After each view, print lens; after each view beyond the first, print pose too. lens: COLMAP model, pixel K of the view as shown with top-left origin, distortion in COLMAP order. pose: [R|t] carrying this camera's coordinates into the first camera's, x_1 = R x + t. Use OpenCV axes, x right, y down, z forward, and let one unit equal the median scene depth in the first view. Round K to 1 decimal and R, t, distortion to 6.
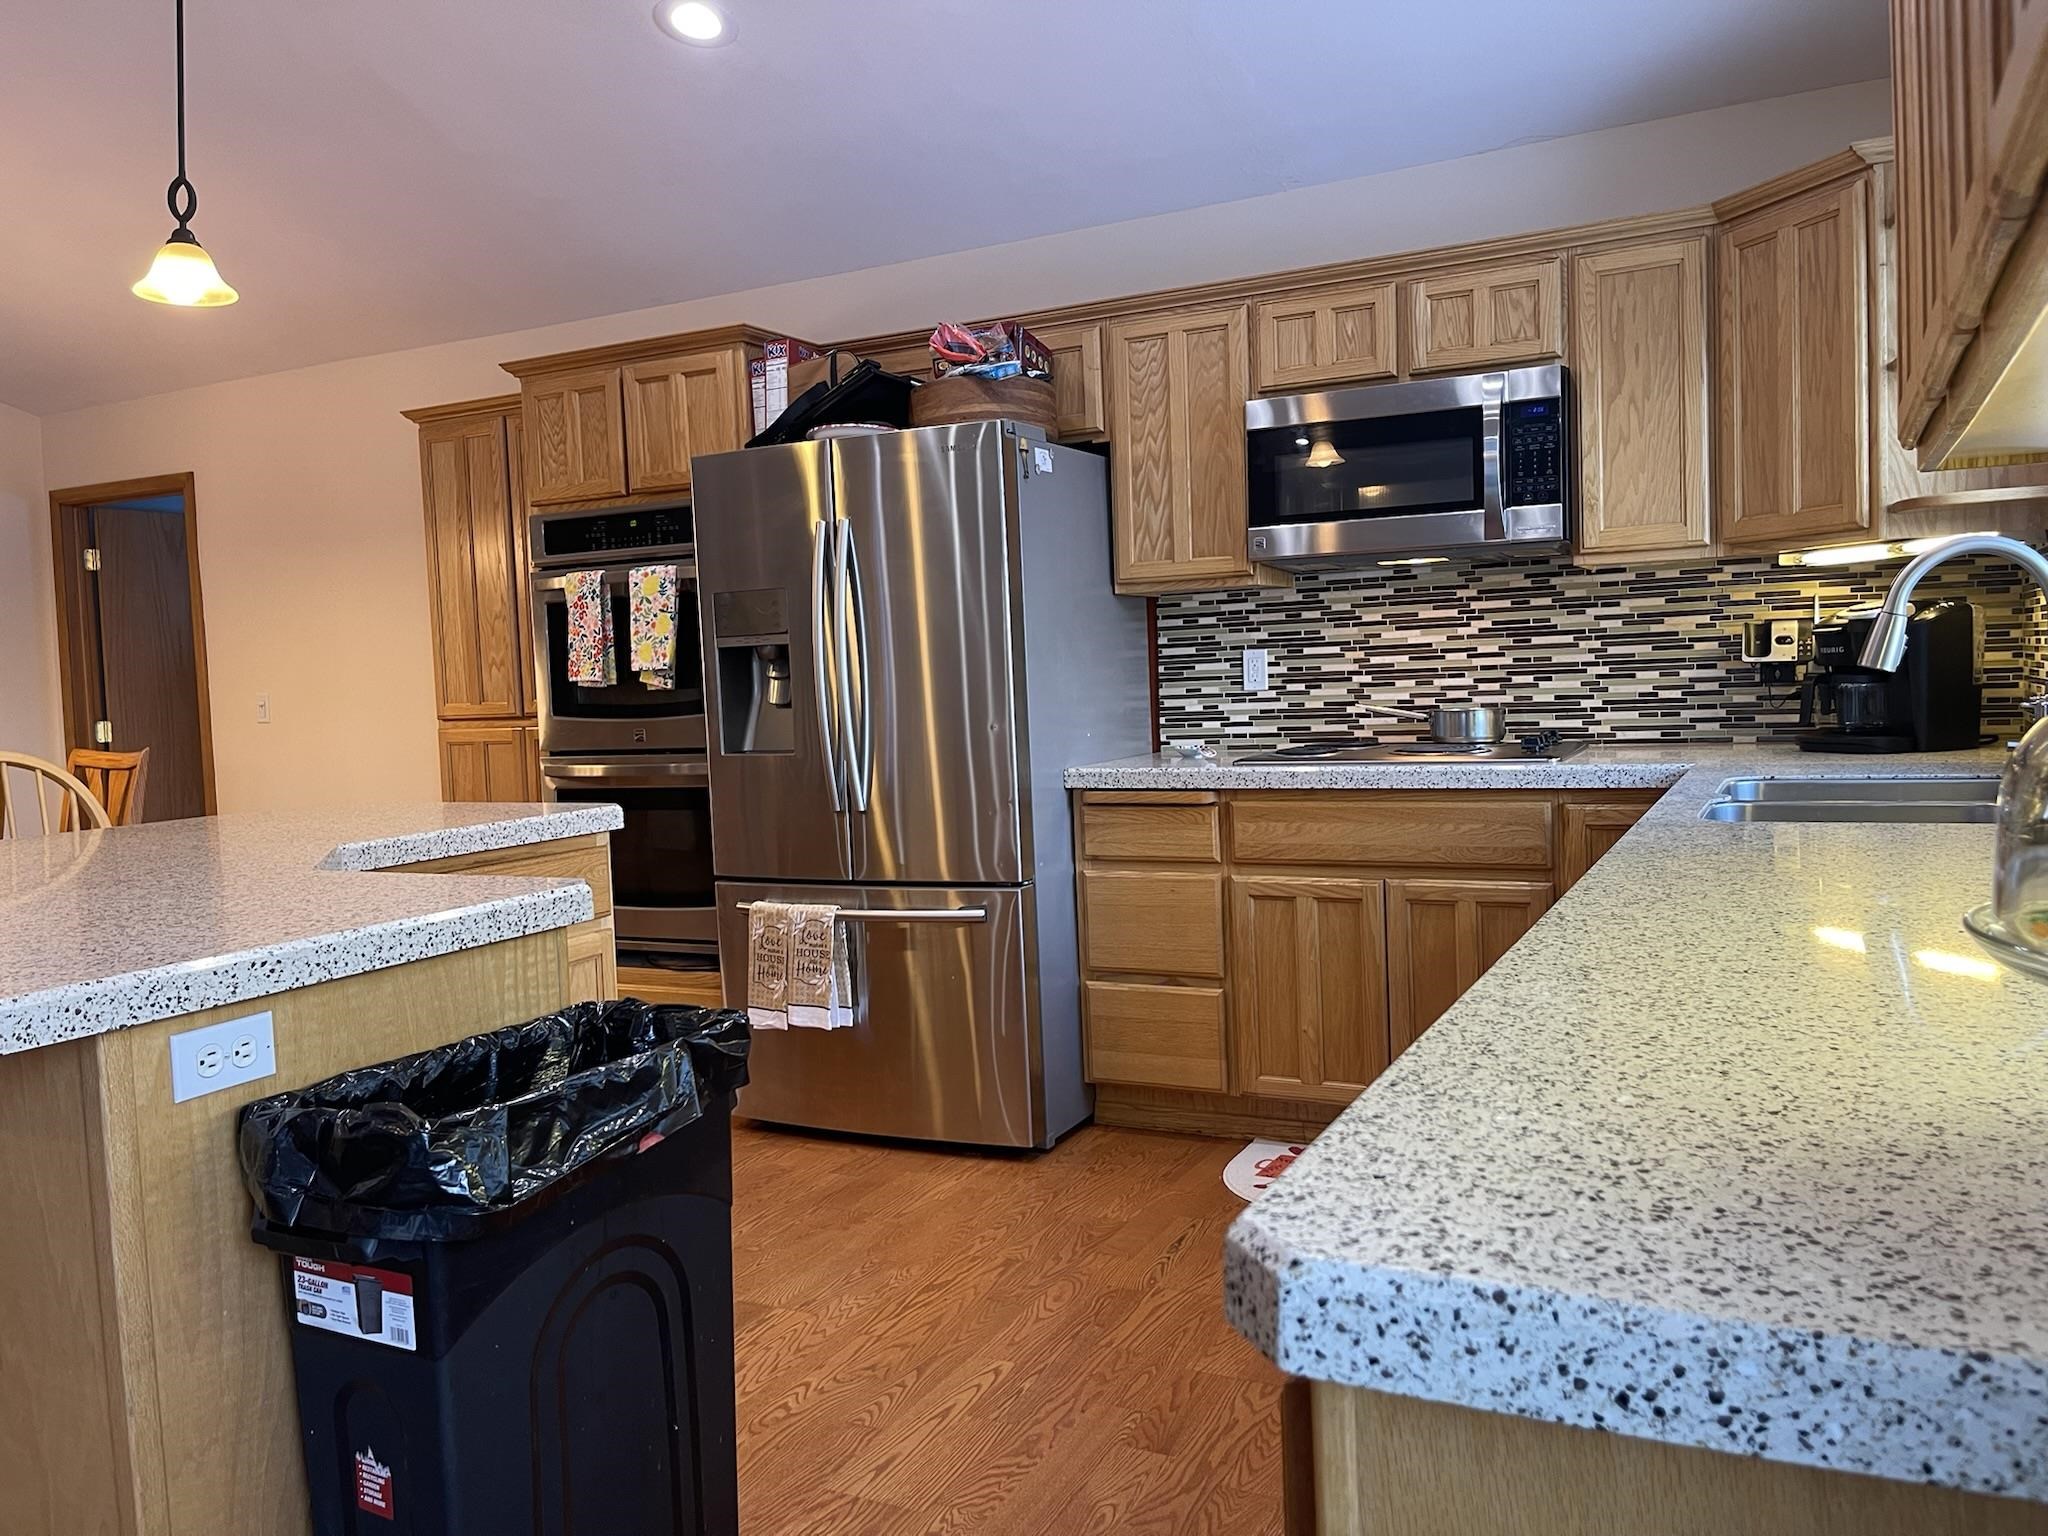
lens RADIAL K [[1558.3, 0, 1017.4], [0, 1558.3, 749.3], [0, 0, 1]] dist [0.044268, -0.043808]
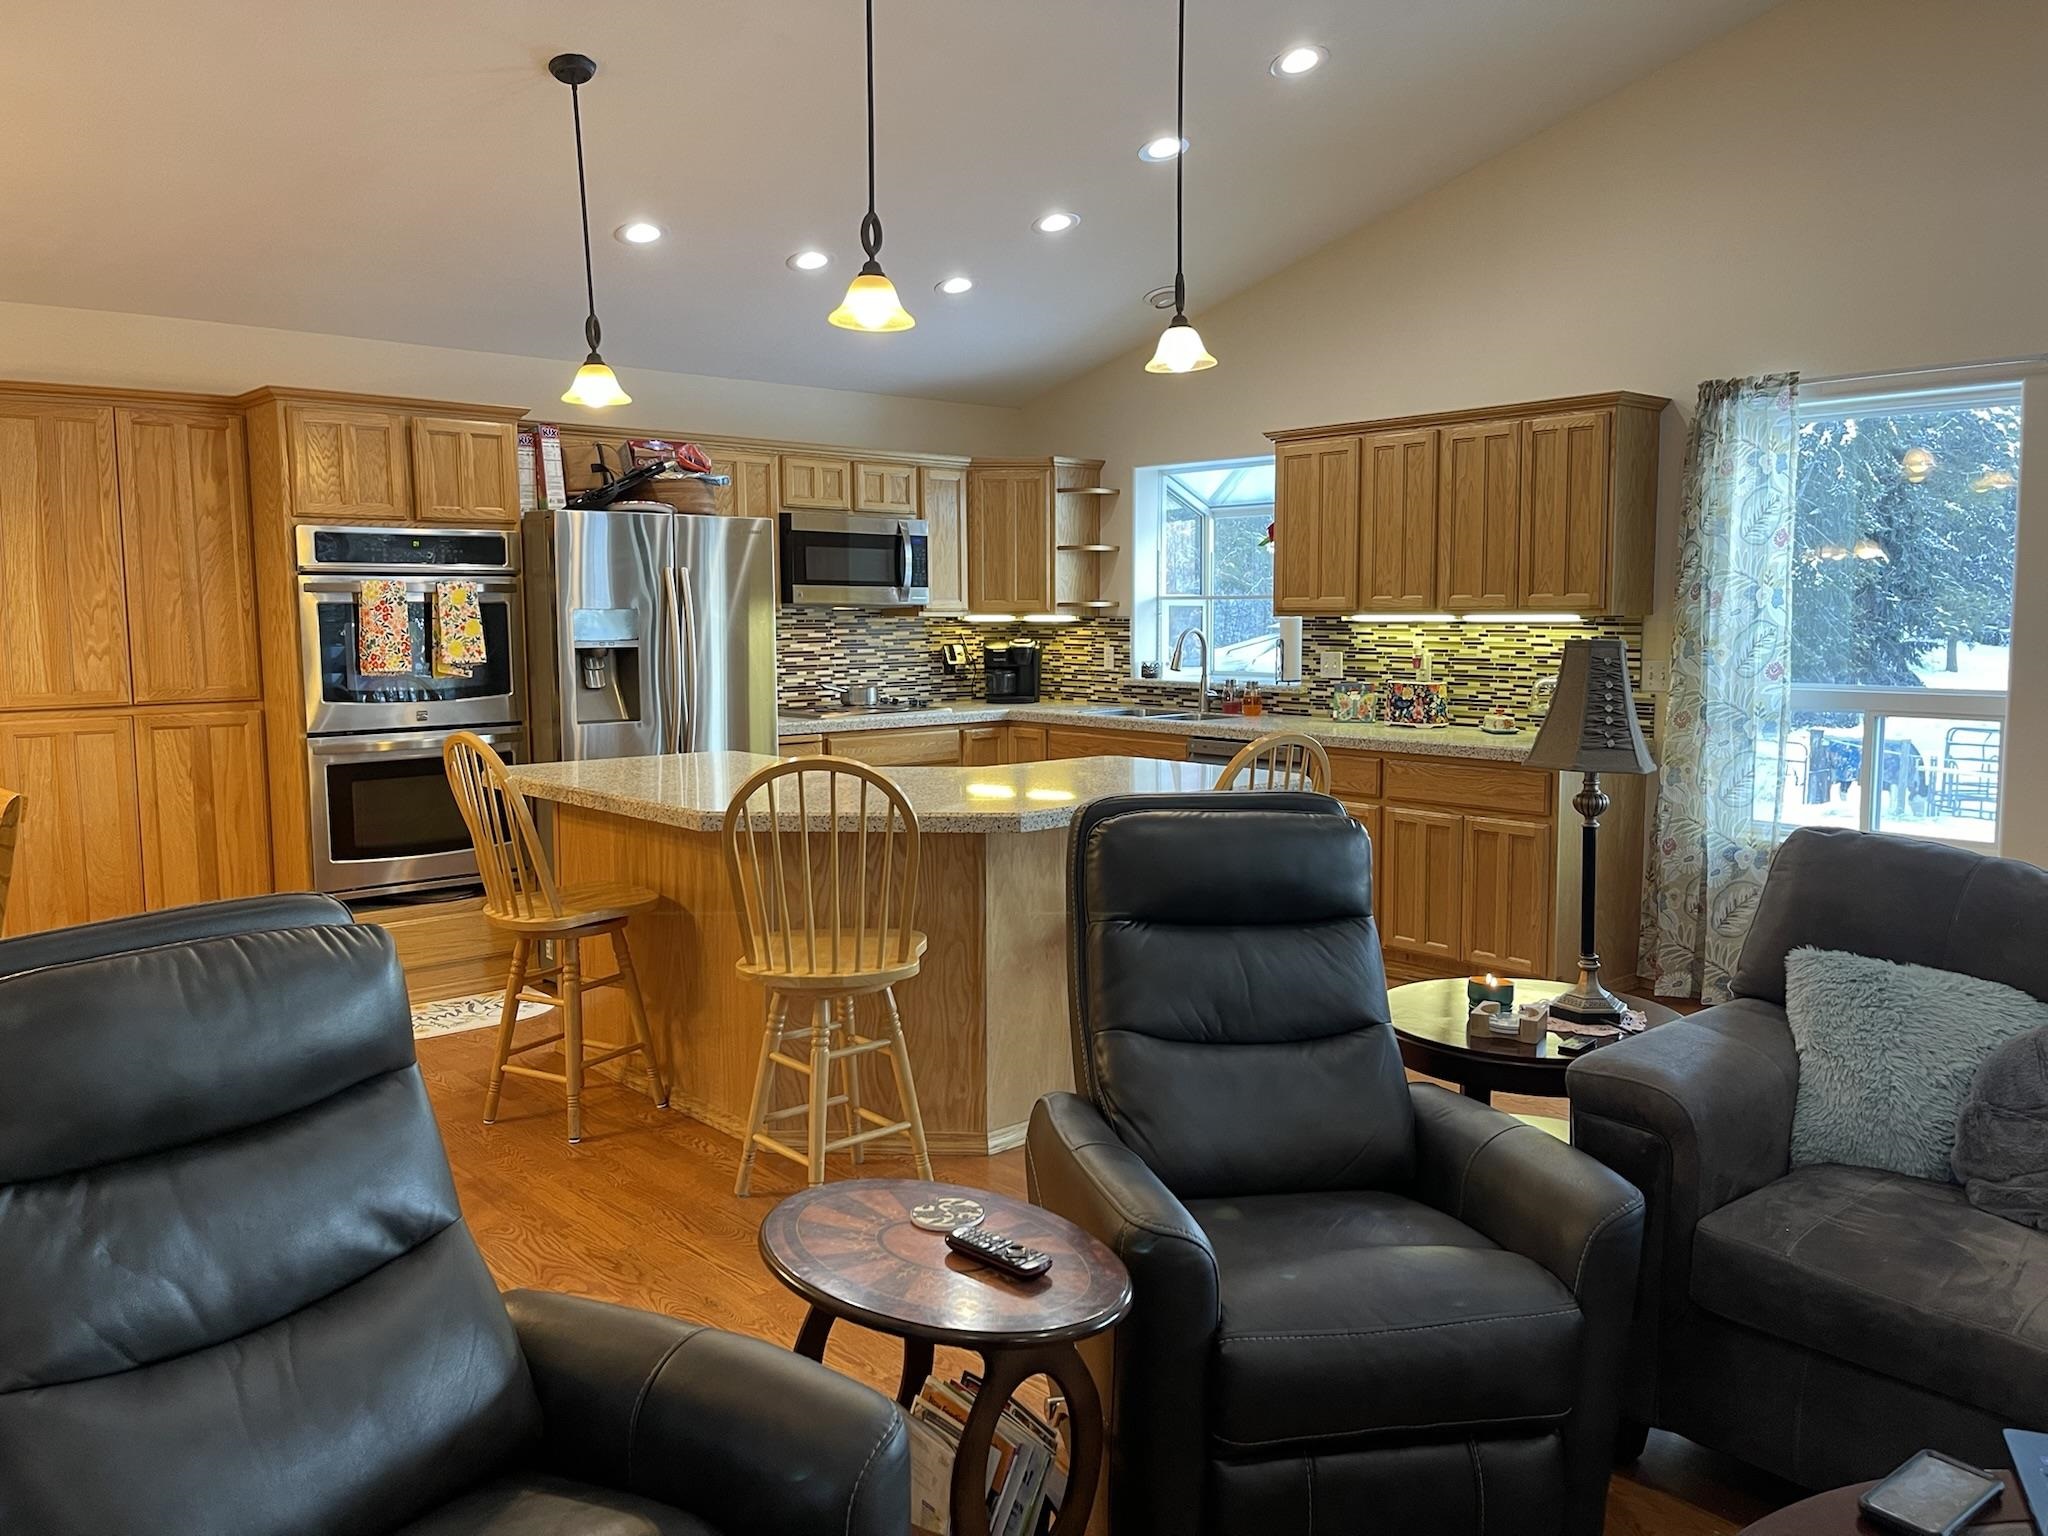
lens RADIAL K [[1558.3, 0, 1033.1], [0, 1558.3, 764.5], [0, 0, 1]] dist [0.044268, -0.043808]
pose [[0.355079, -0.056333, 0.933138, -1.420423], [0.035329, 0.998278, 0.046822, -0.013140], [-0.934169, 0.016341, 0.356457, 0.125151]]
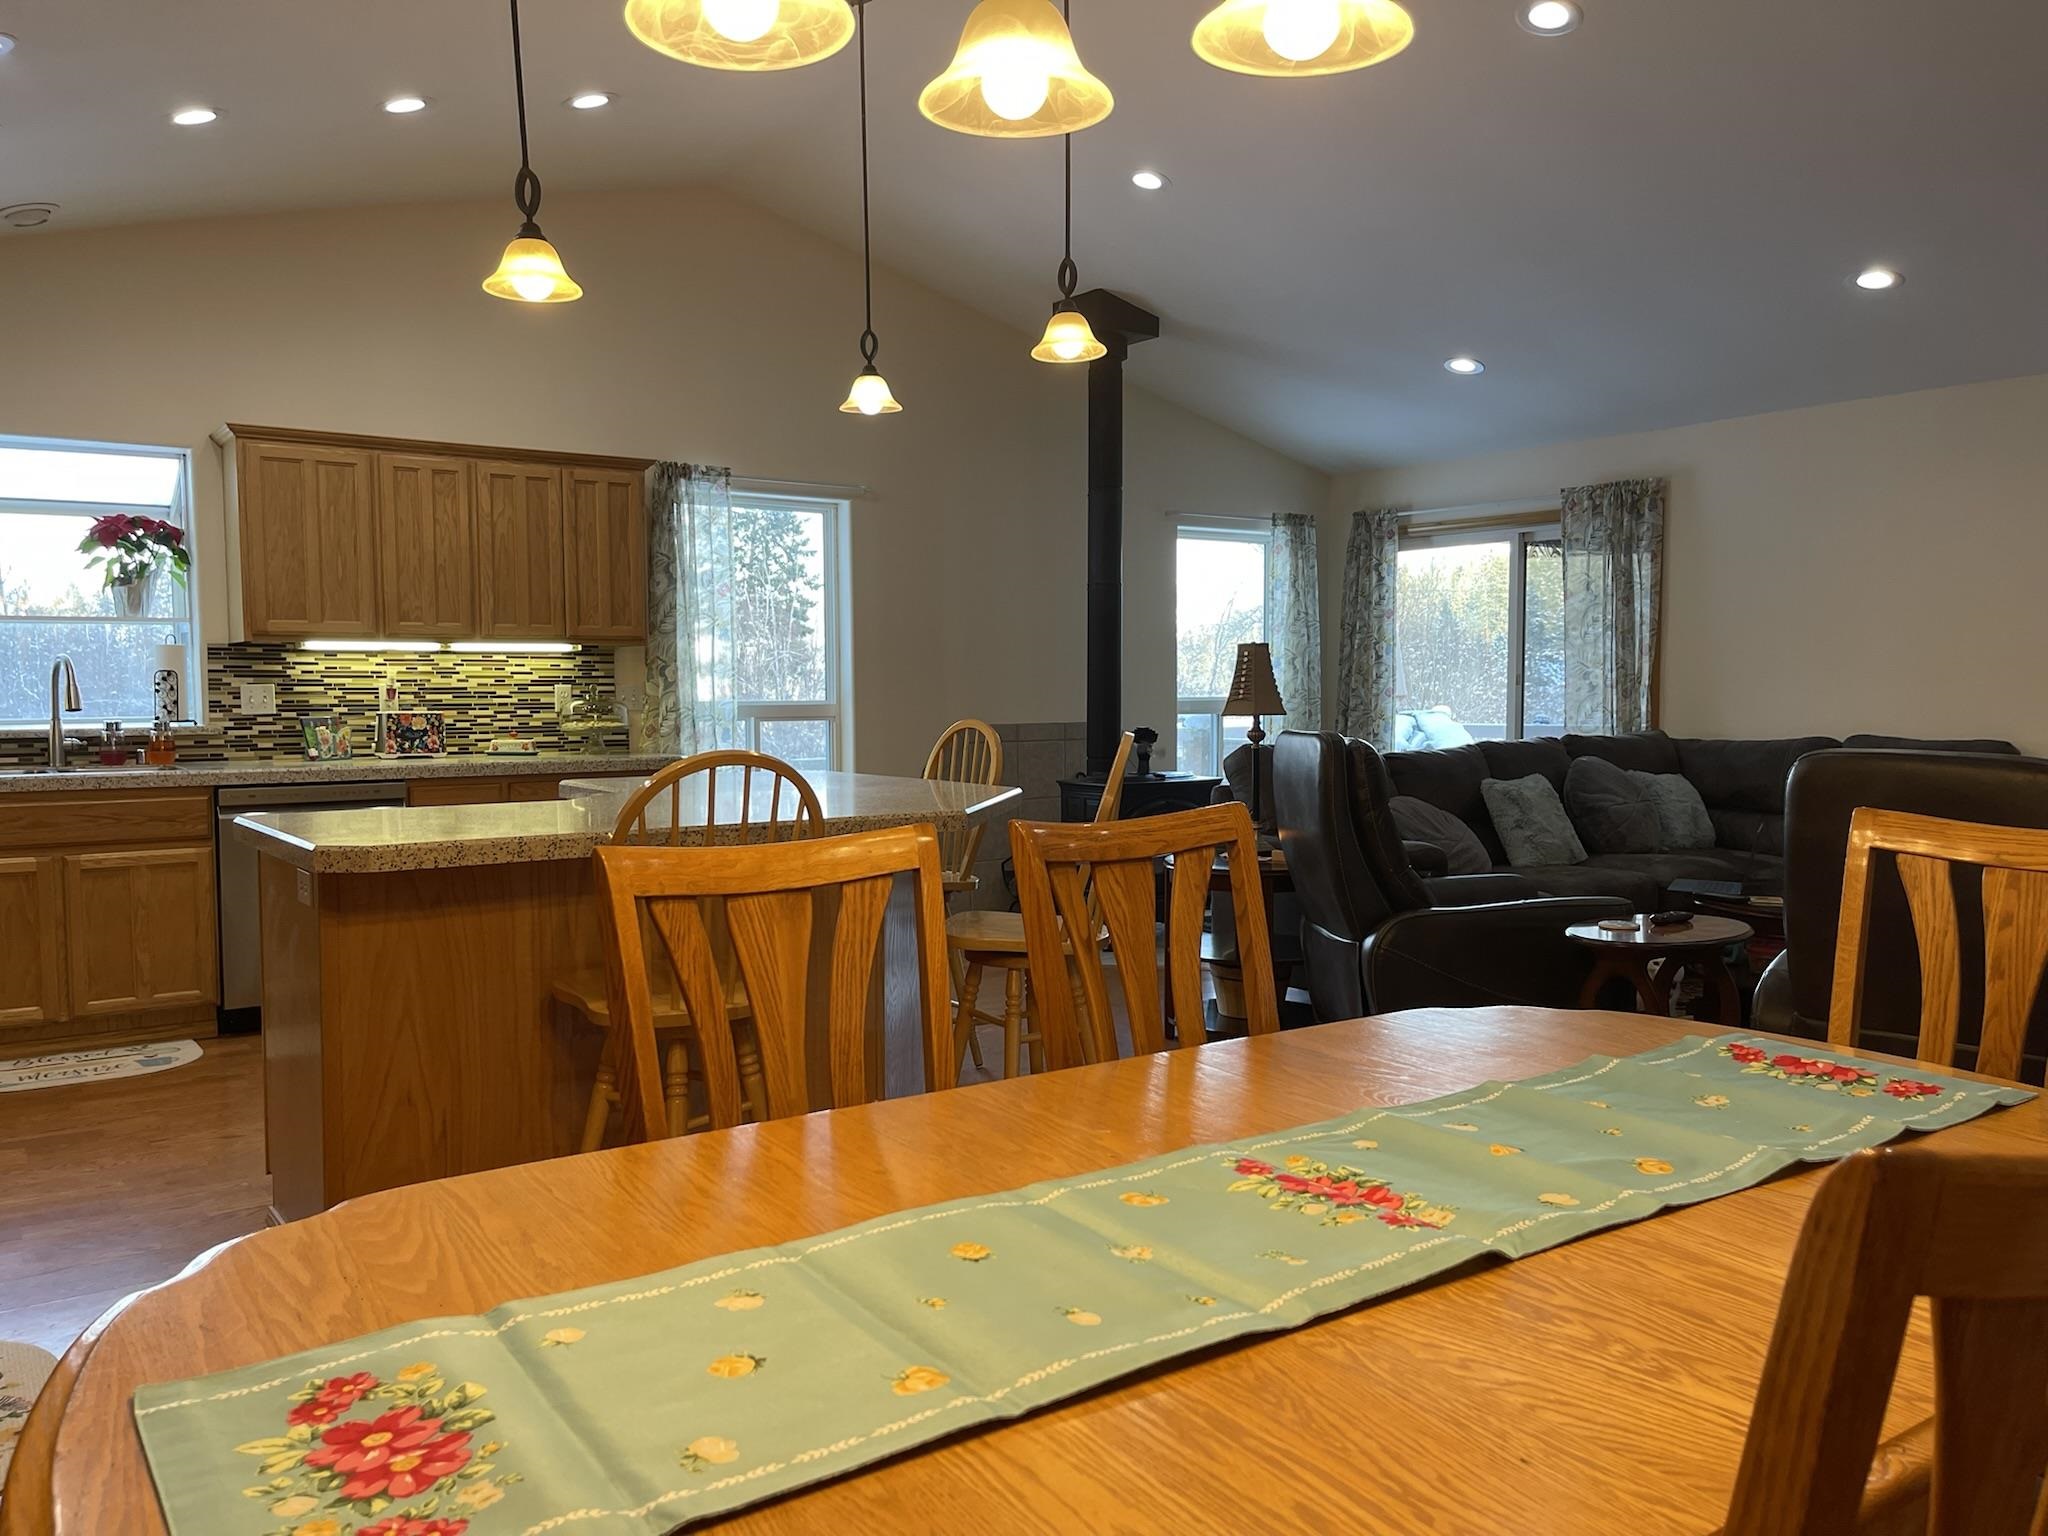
lens RADIAL K [[1558.3, 0, 1042.9], [0, 1558.3, 780.0], [0, 0, 1]] dist [0.044268, -0.043808]
pose [[-0.897155, 0.015374, 0.441448, -1.030472], [0.060492, 0.994254, 0.088312, -0.041607], [-0.437554, 0.105934, -0.892930, 1.473534]]
